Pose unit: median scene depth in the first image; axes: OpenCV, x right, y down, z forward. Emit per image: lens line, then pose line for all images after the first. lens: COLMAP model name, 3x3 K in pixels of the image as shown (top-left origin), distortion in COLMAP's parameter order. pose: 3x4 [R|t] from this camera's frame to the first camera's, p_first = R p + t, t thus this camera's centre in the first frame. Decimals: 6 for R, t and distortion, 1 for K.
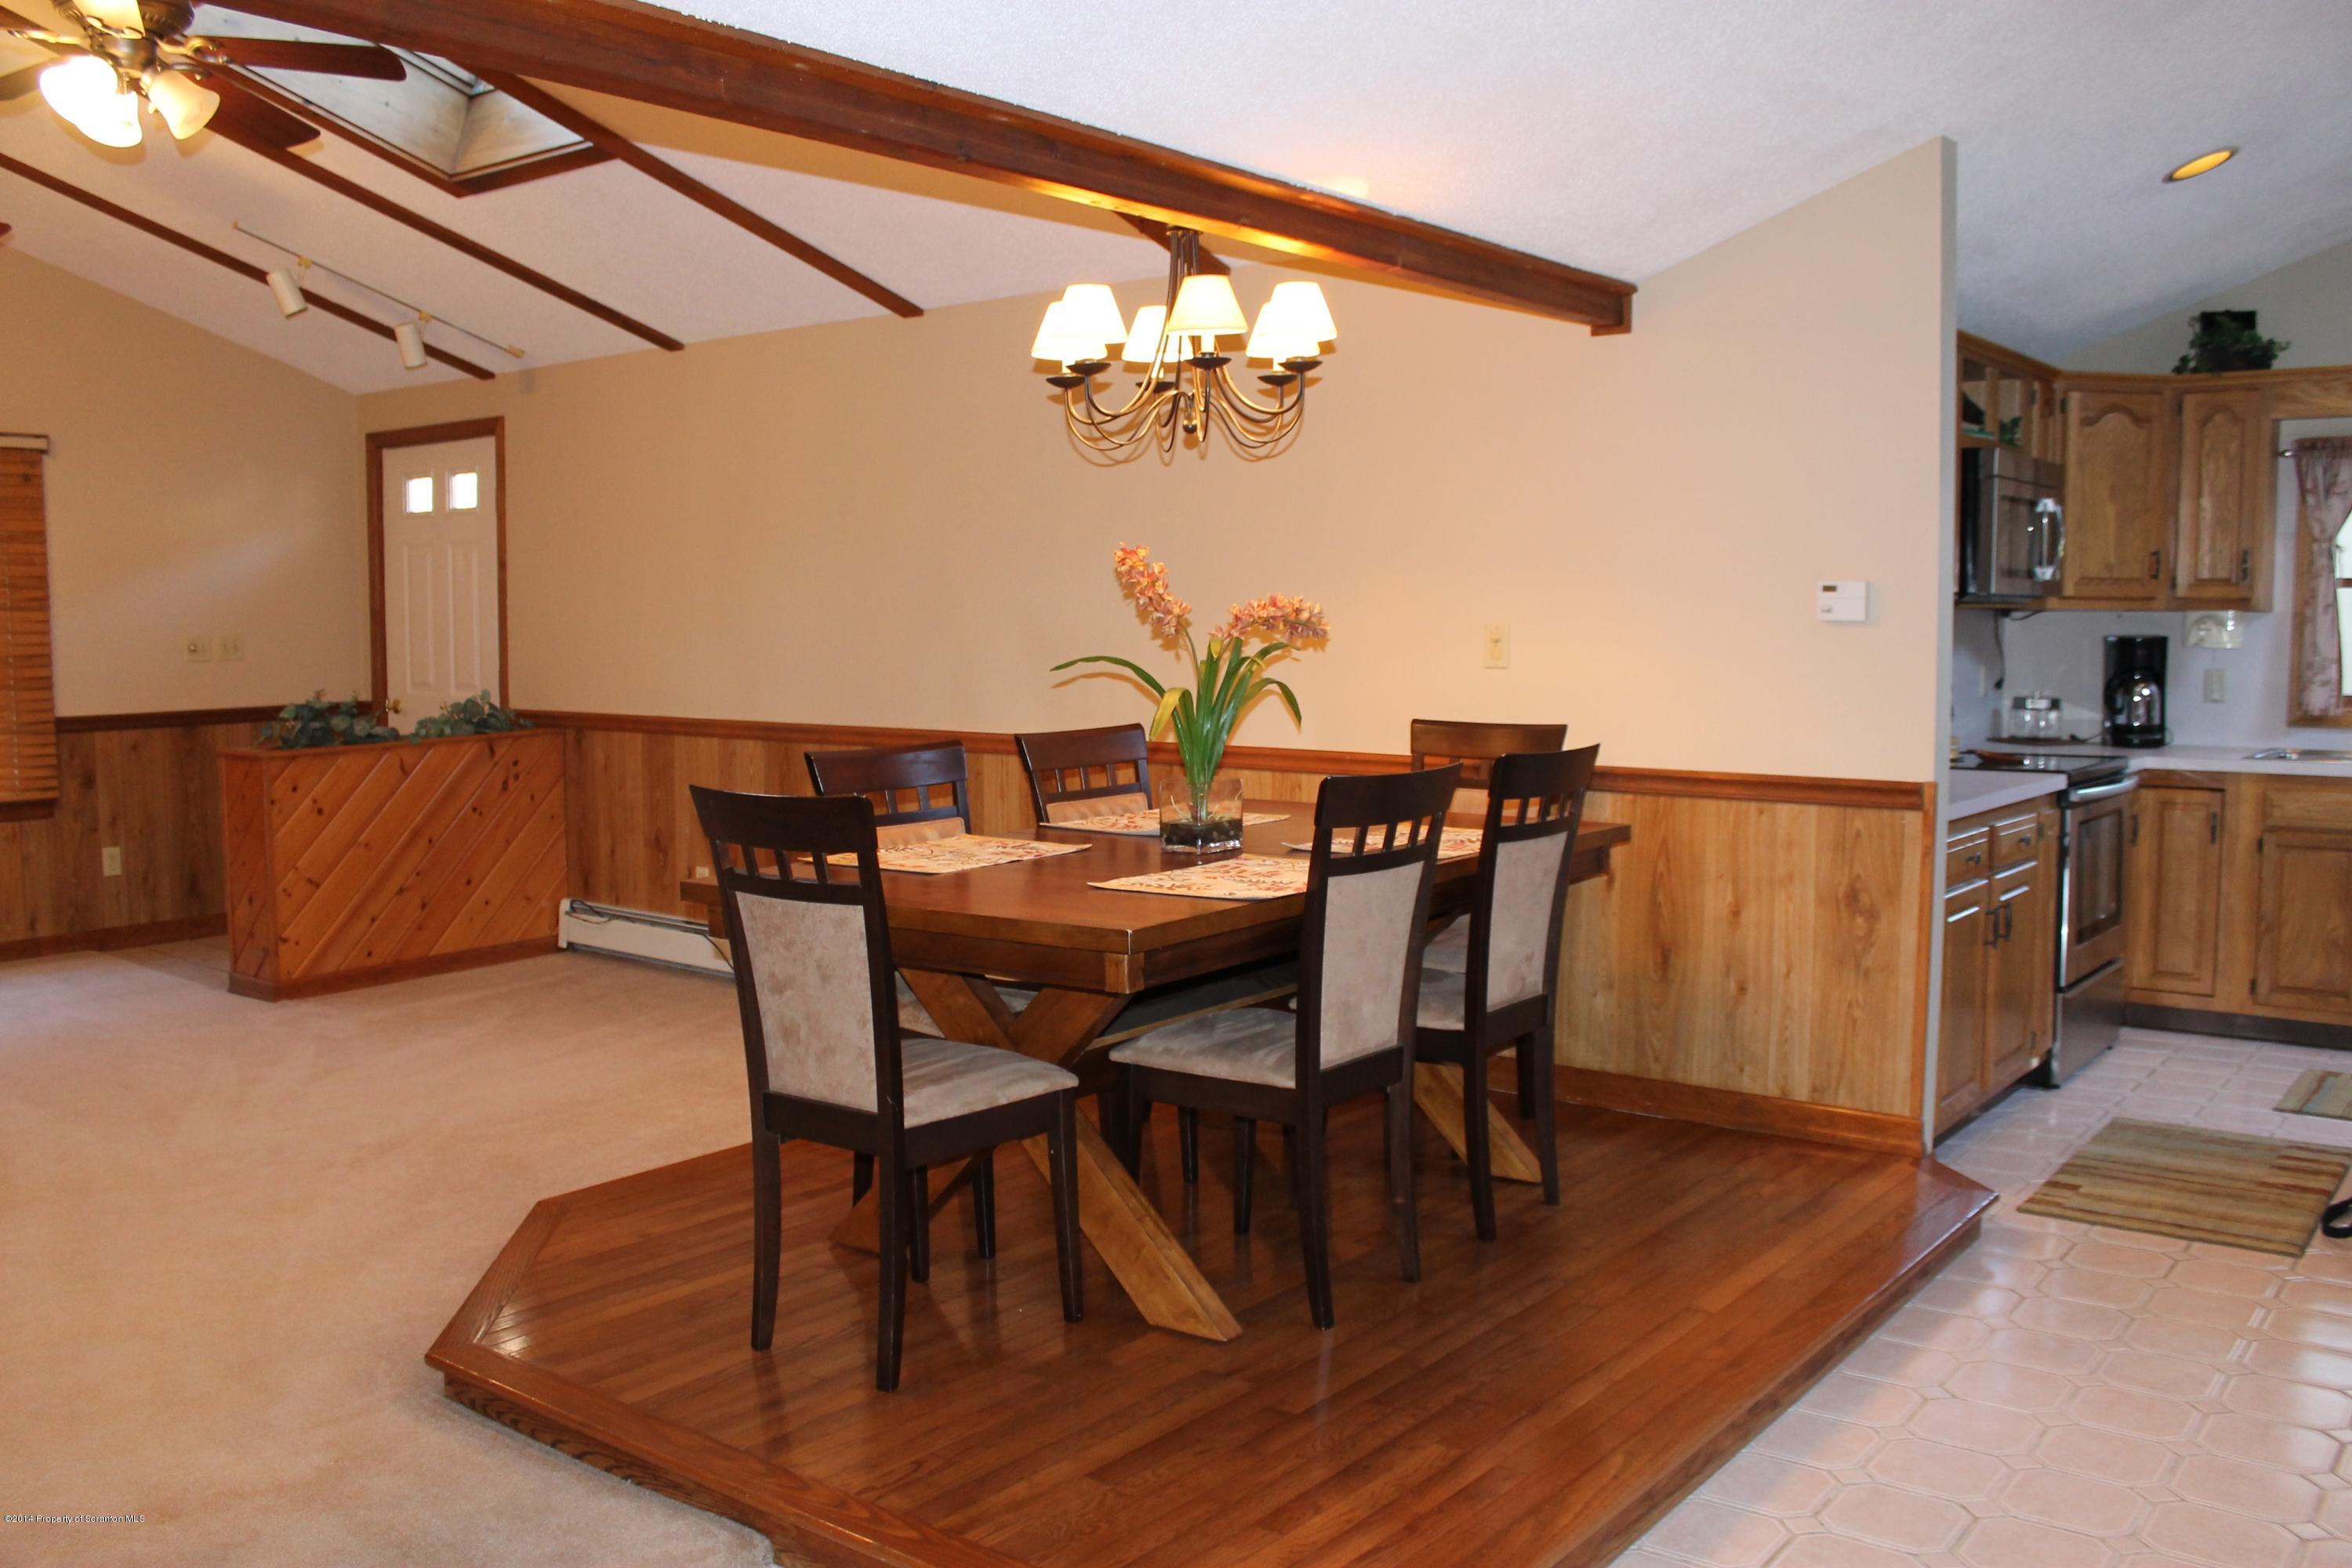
lens RADIAL K [[1960.3, 0, 1176.0], [0, 1960.3, 784.0], [0, 0, 1]] dist [-0.168754, 0.154566]
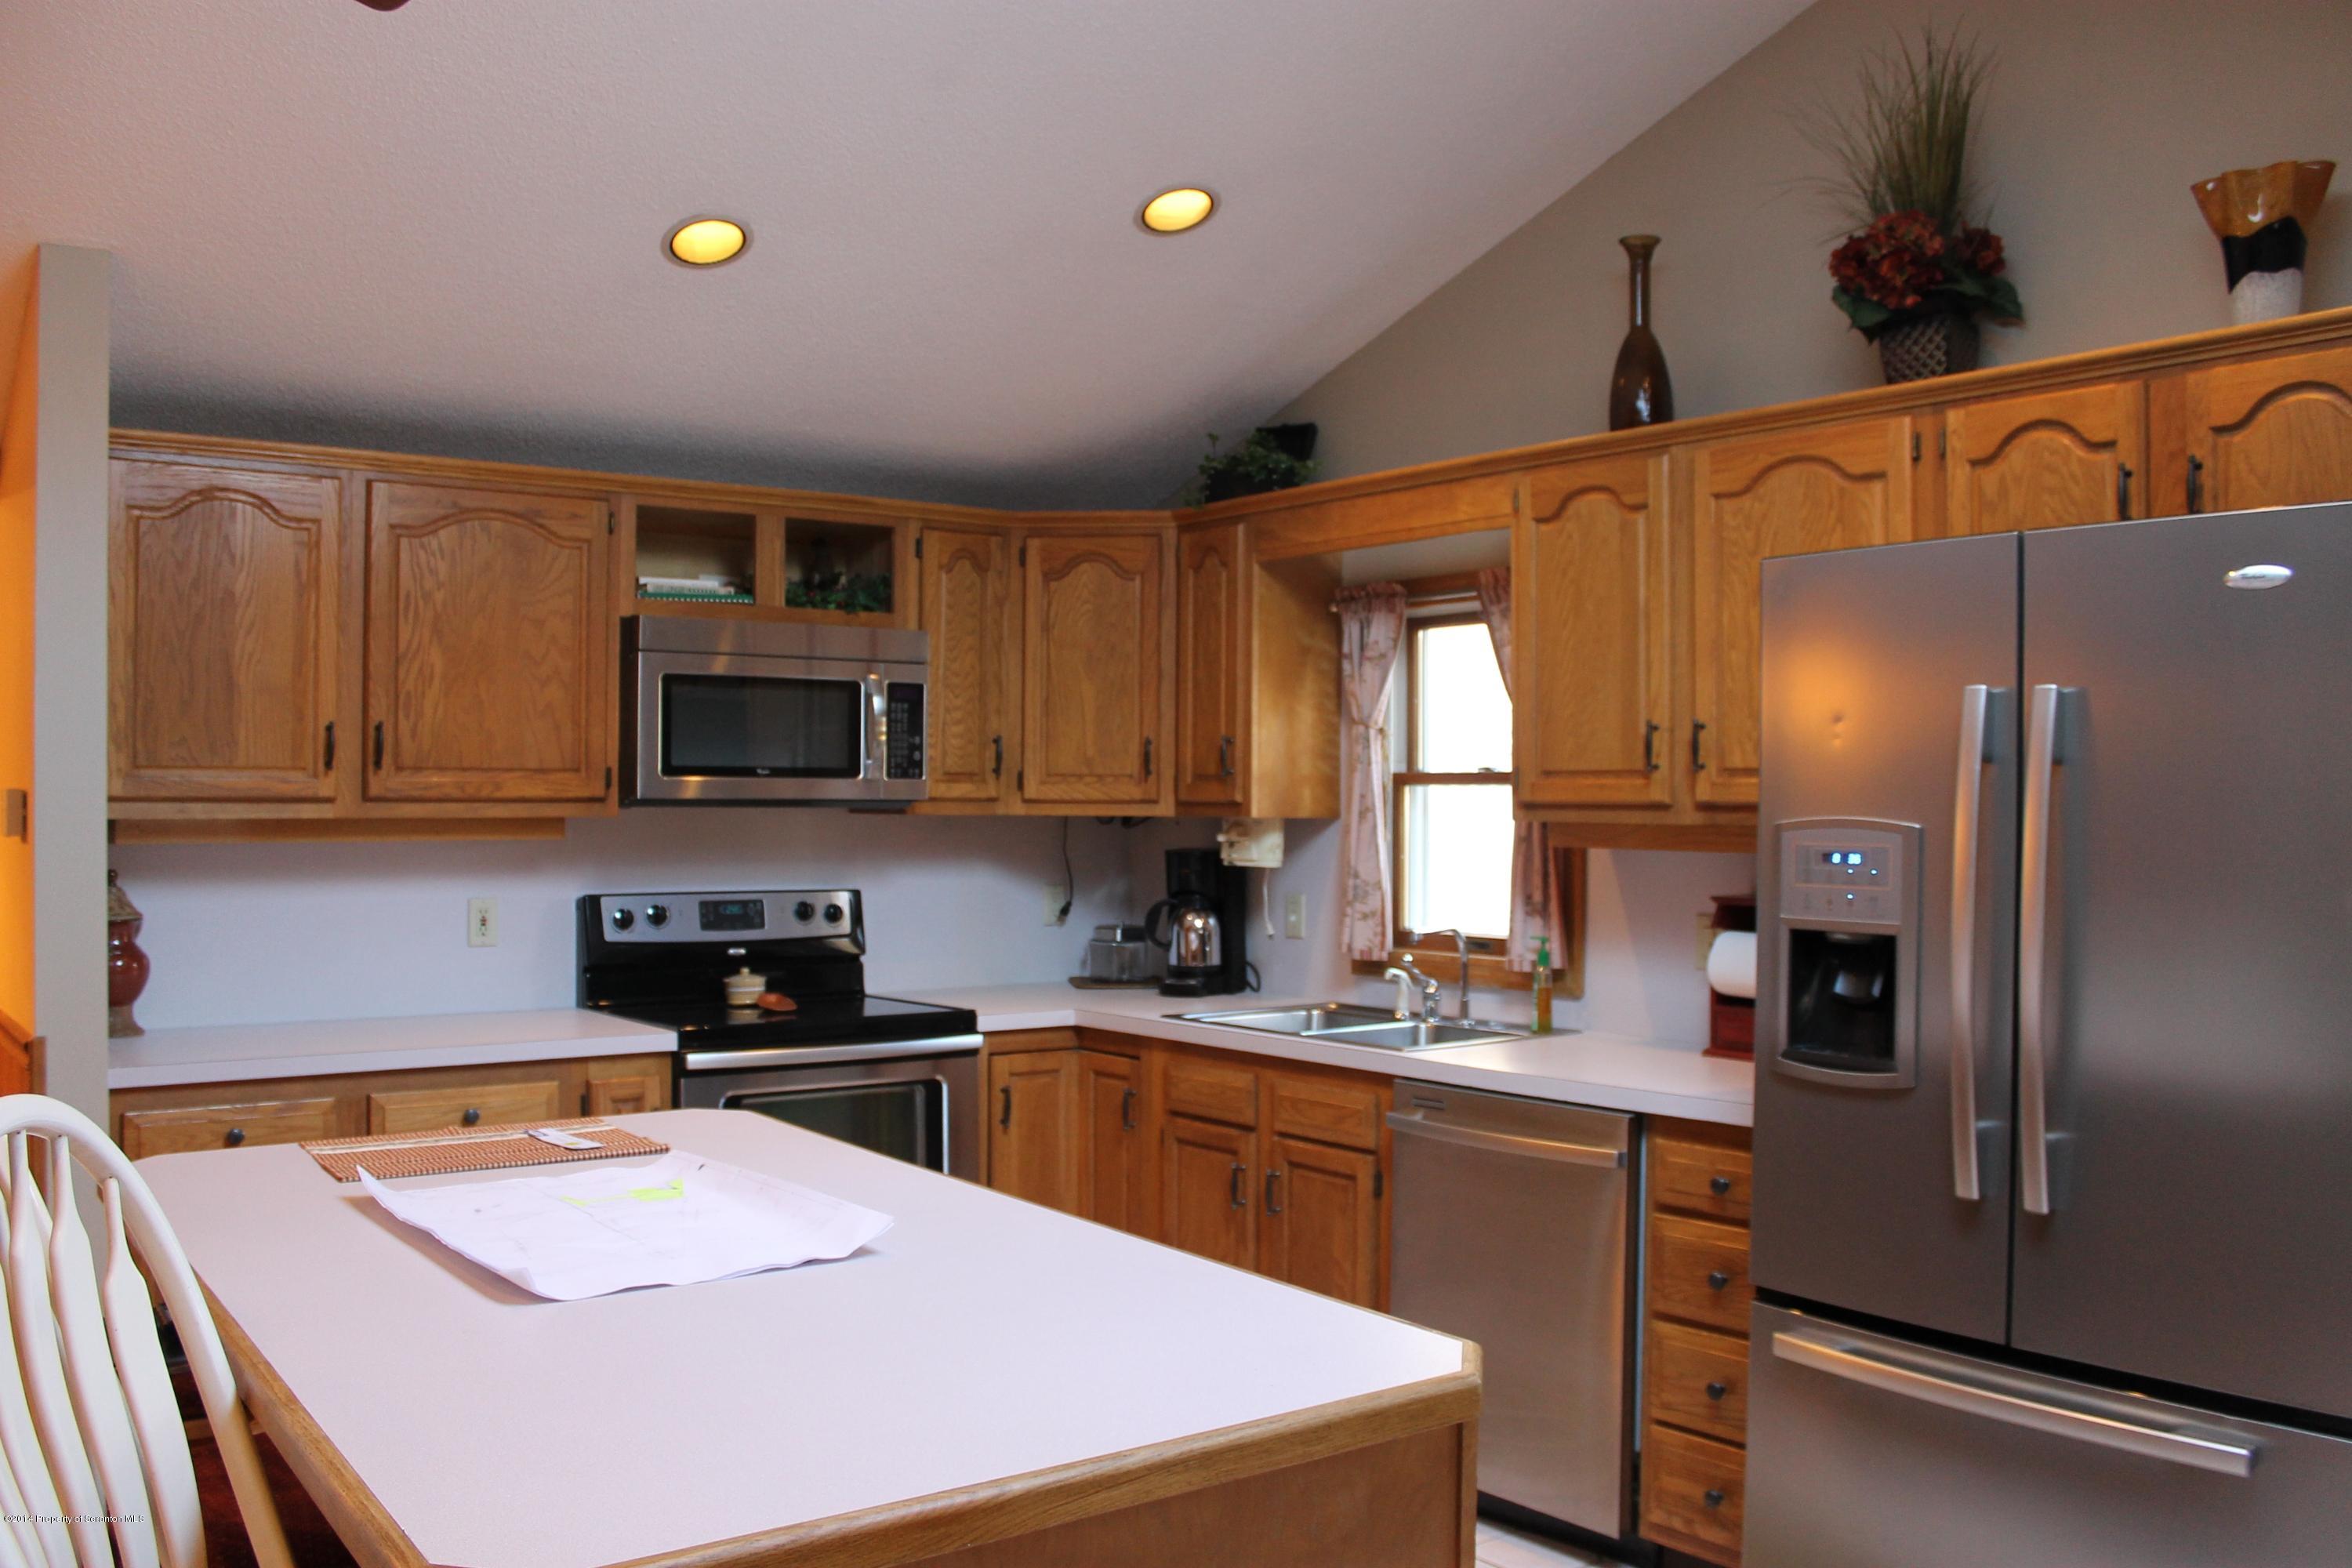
lens RADIAL K [[1960.3, 0, 1176.0], [0, 1960.3, 784.0], [0, 0, 1]] dist [-0.168754, 0.154566]
pose [[0.963994, 0.005860, -0.265859, 0.197553], [-0.033396, 0.994510, -0.099171, -0.007202], [0.263818, 0.104478, 0.958897, 0.065668]]
